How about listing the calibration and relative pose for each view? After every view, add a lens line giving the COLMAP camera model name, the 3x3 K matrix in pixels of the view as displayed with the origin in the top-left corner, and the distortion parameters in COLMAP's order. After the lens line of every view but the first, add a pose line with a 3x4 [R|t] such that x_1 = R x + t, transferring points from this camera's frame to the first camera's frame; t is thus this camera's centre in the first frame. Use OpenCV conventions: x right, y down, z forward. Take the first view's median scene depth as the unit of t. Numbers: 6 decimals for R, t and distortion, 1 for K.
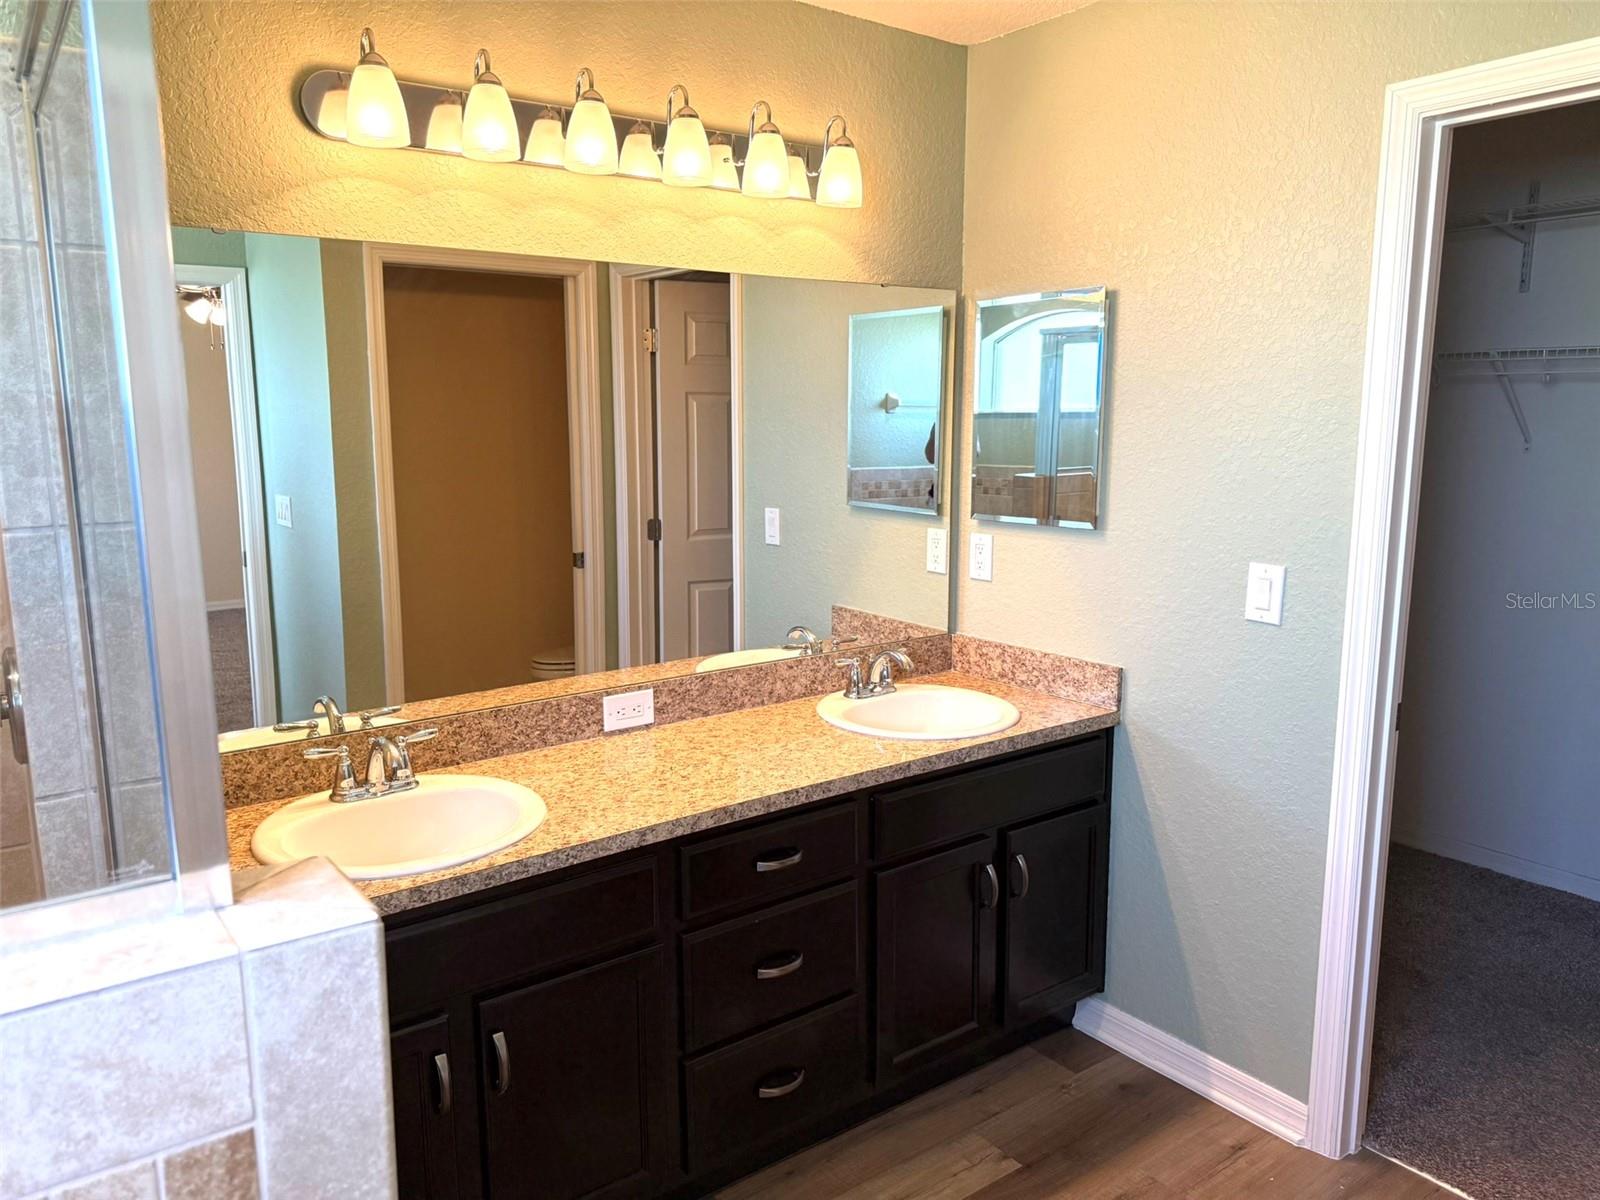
lens RADIAL K [[1134.5, 0, 796.8], [0, 1134.5, 601.6], [0, 0, 1]] dist [0.042169, -0.054545]
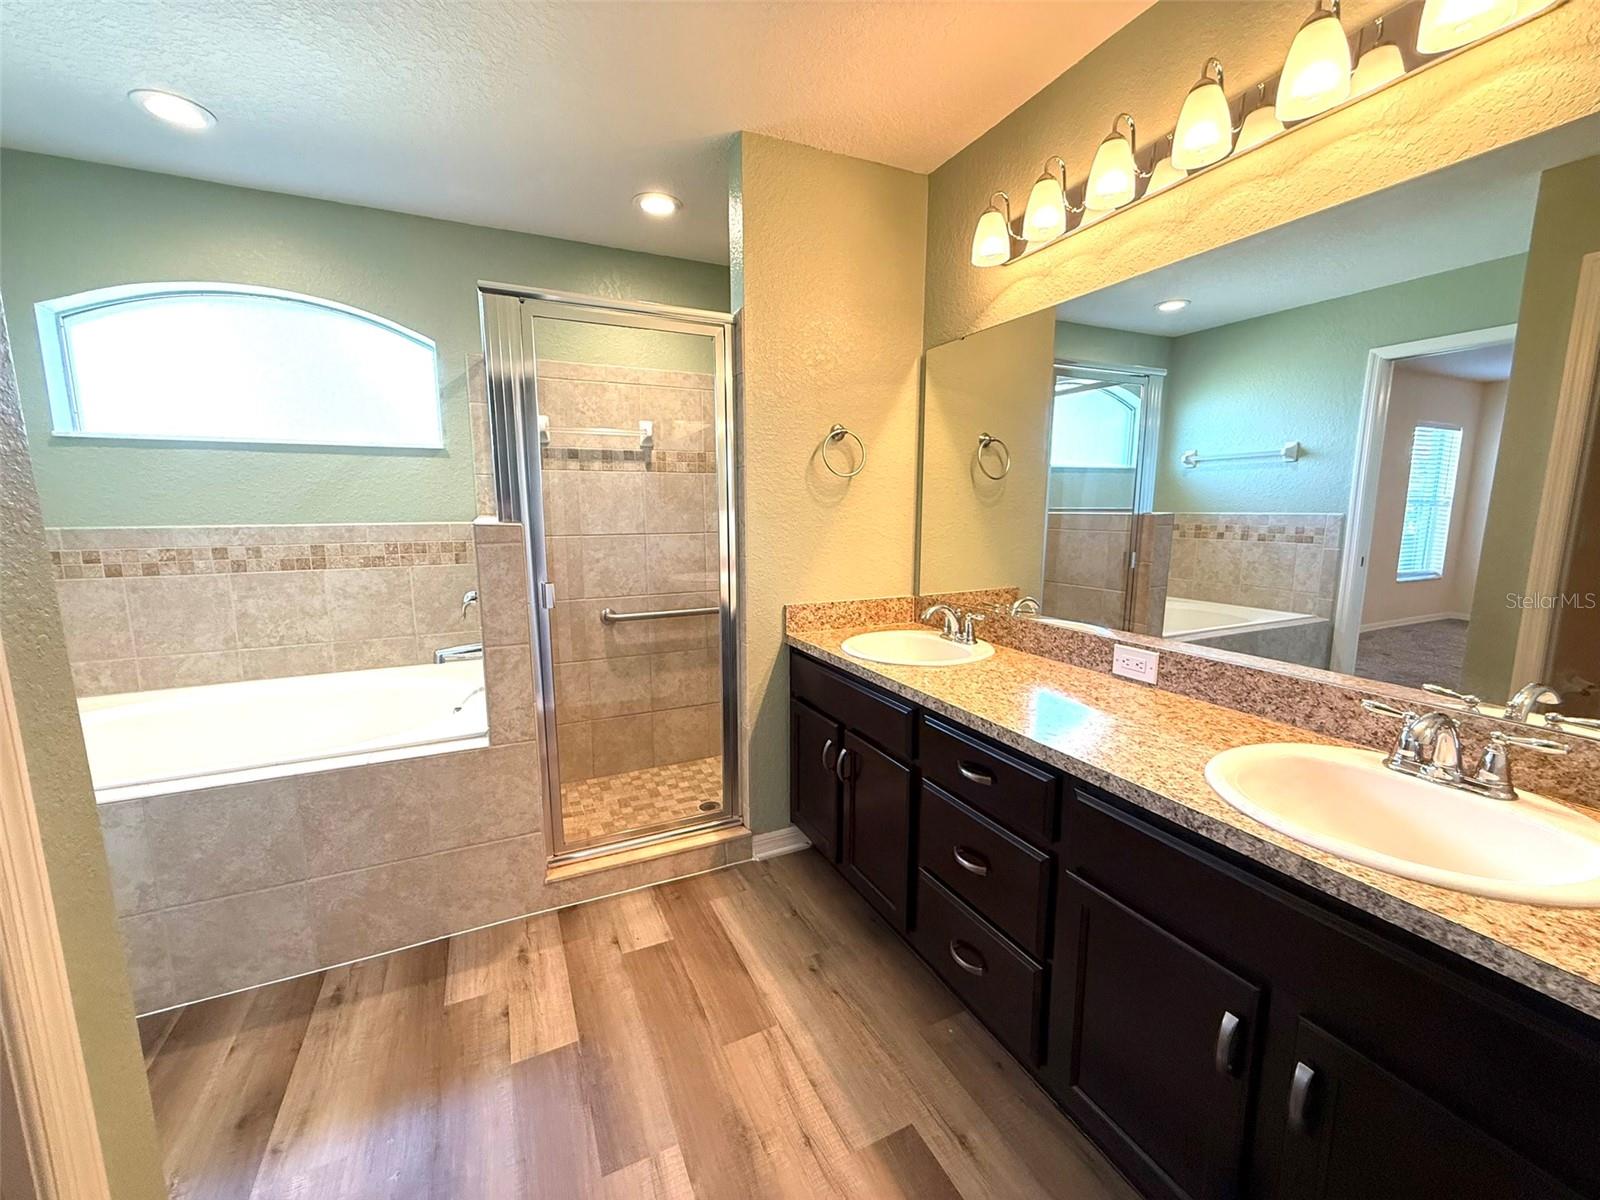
lens RADIAL K [[636.1, 0, 793.5], [0, 636.1, 598.4], [0, 0, 1]] dist [0.005056, 0.000372]
pose [[-0.190912, 0.153024, -0.969606, 0.553968], [-0.156926, 0.970312, 0.184033, -0.034704], [0.968983, 0.187290, -0.161230, 0.778828]]
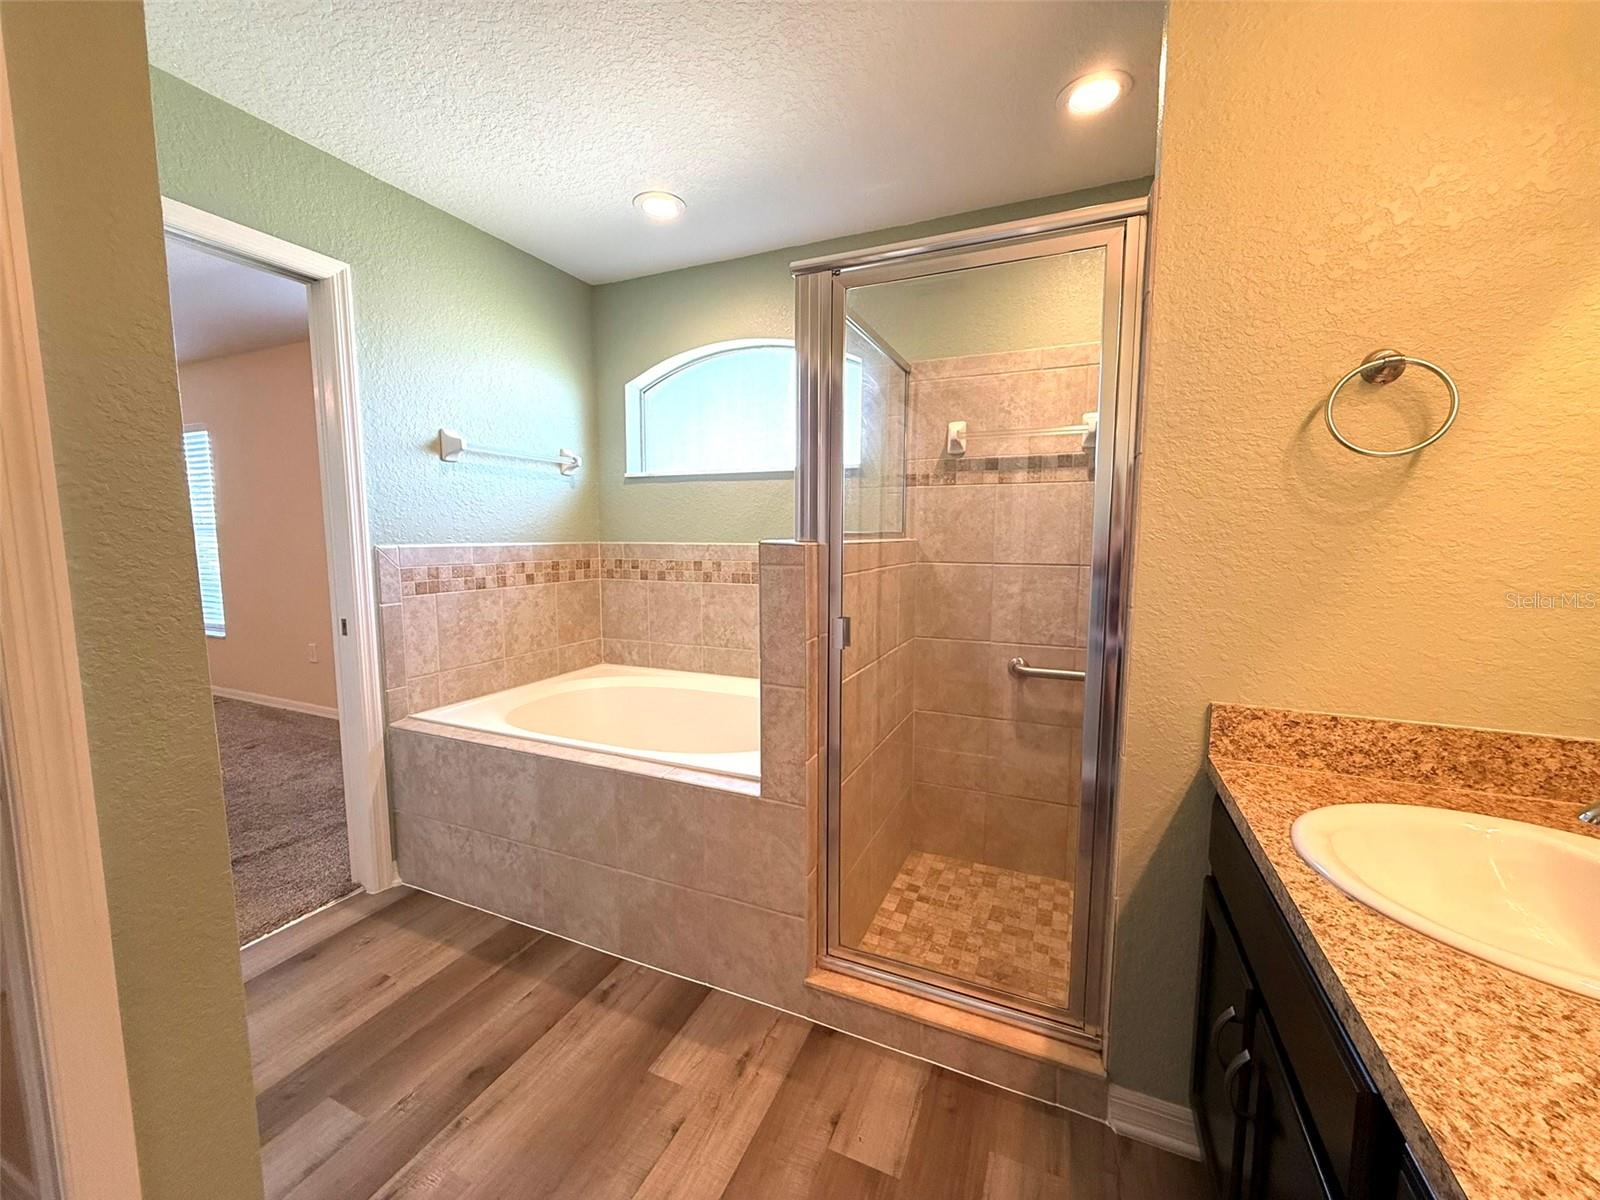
lens RADIAL K [[636.7, 0, 793.4], [0, 636.7, 599.5], [0, 0, 1]] dist [-0.000503, 0.001083]
pose [[-0.869408, 0.055970, -0.490915, 0.192084], [-0.076878, 0.966139, 0.246302, -0.029475], [0.488078, 0.251877, -0.835666, 0.855087]]
